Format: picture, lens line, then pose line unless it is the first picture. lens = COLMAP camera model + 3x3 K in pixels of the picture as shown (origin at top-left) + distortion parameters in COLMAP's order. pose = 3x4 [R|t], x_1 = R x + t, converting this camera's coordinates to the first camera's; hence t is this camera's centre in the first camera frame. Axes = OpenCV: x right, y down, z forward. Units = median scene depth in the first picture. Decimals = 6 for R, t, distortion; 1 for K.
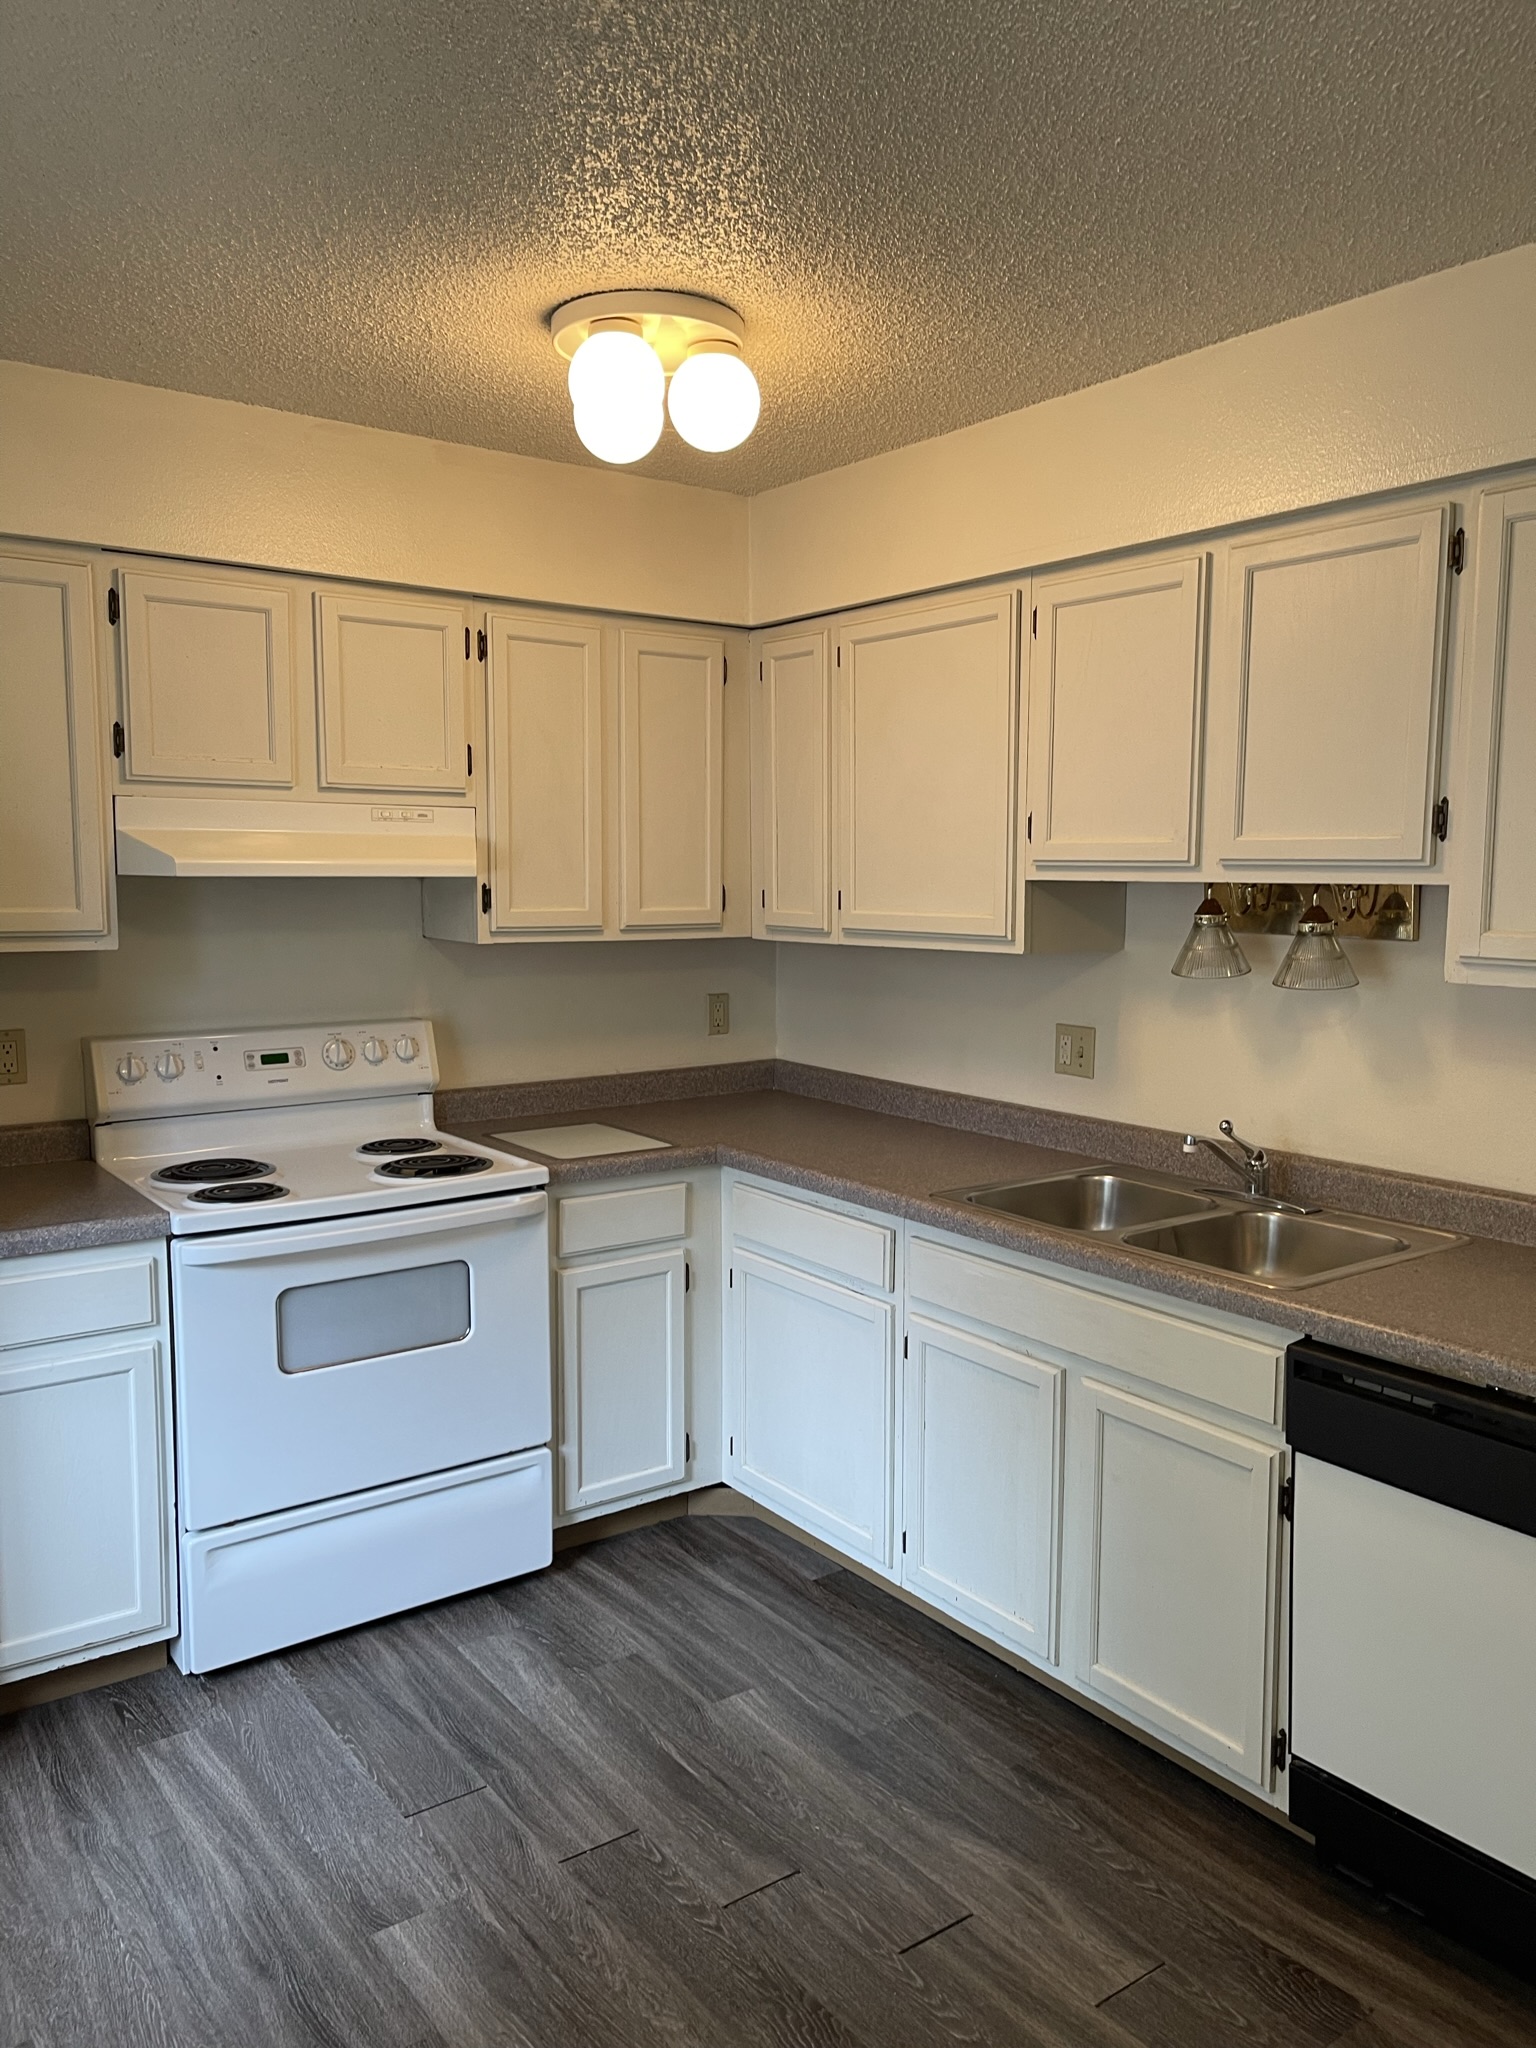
lens RADIAL K [[1537.1, 0, 779.5], [0, 1537.1, 1028.2], [0, 0, 1]] dist [0.067015, -0.097215]
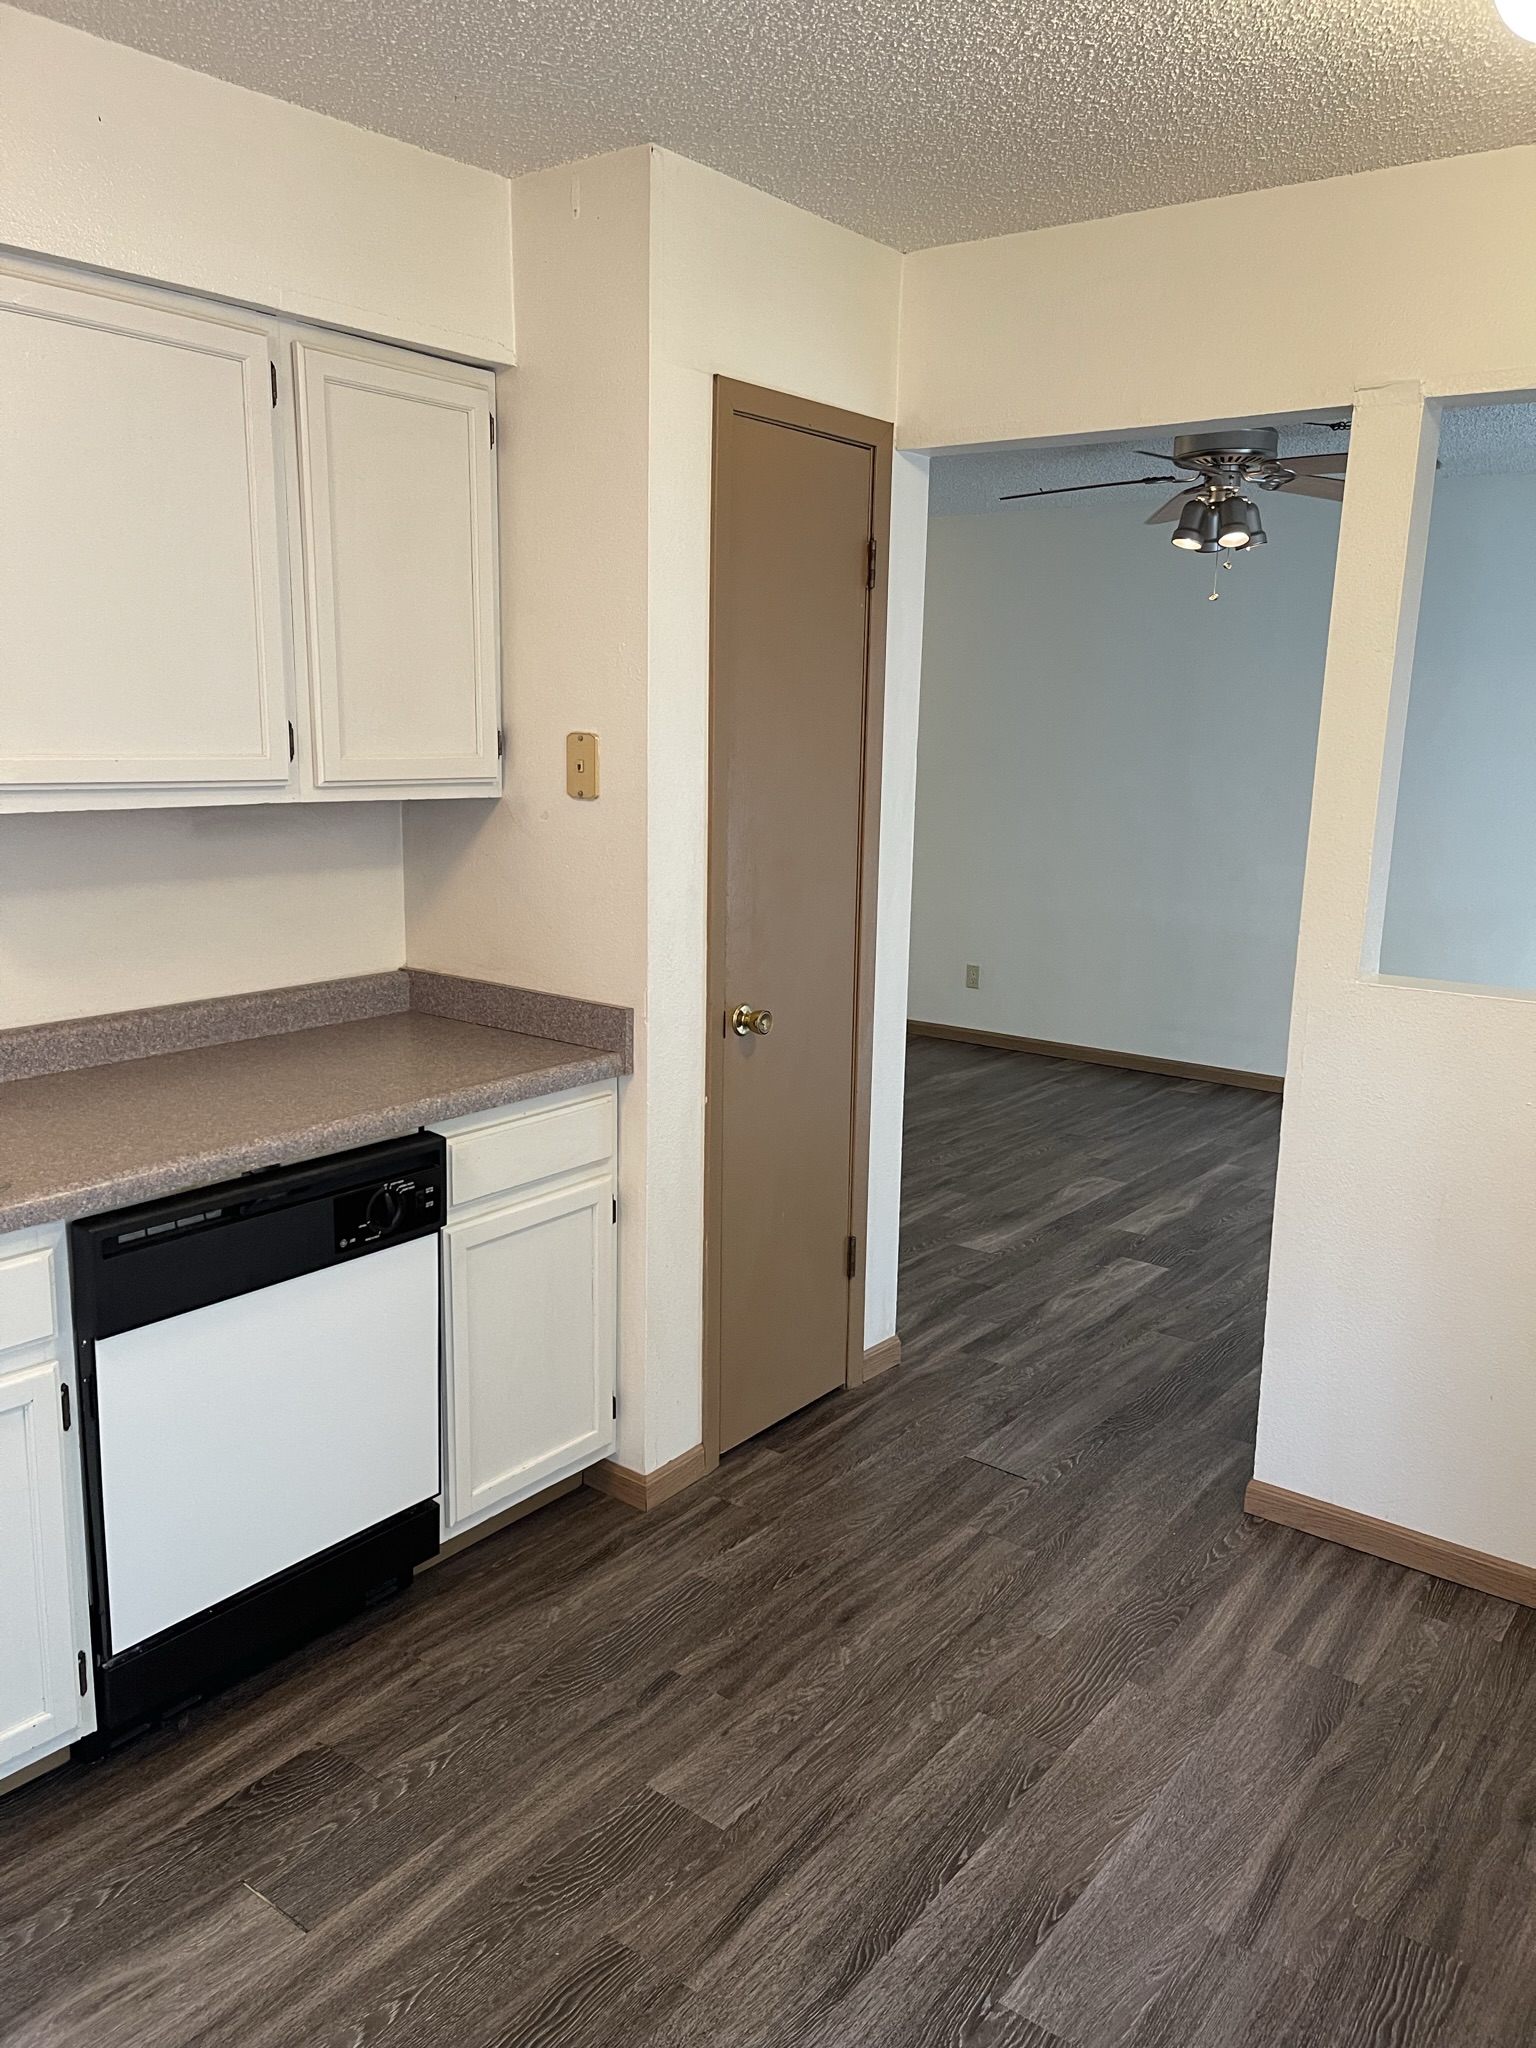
lens RADIAL K [[1537.1, 0, 779.5], [0, 1537.1, 1028.2], [0, 0, 1]] dist [0.067015, -0.097215]
pose [[-0.273867, -0.203534, 0.939984, -0.501355], [0.083017, 0.968700, 0.233940, -0.071166], [-0.958178, 0.142103, -0.248398, 0.690832]]
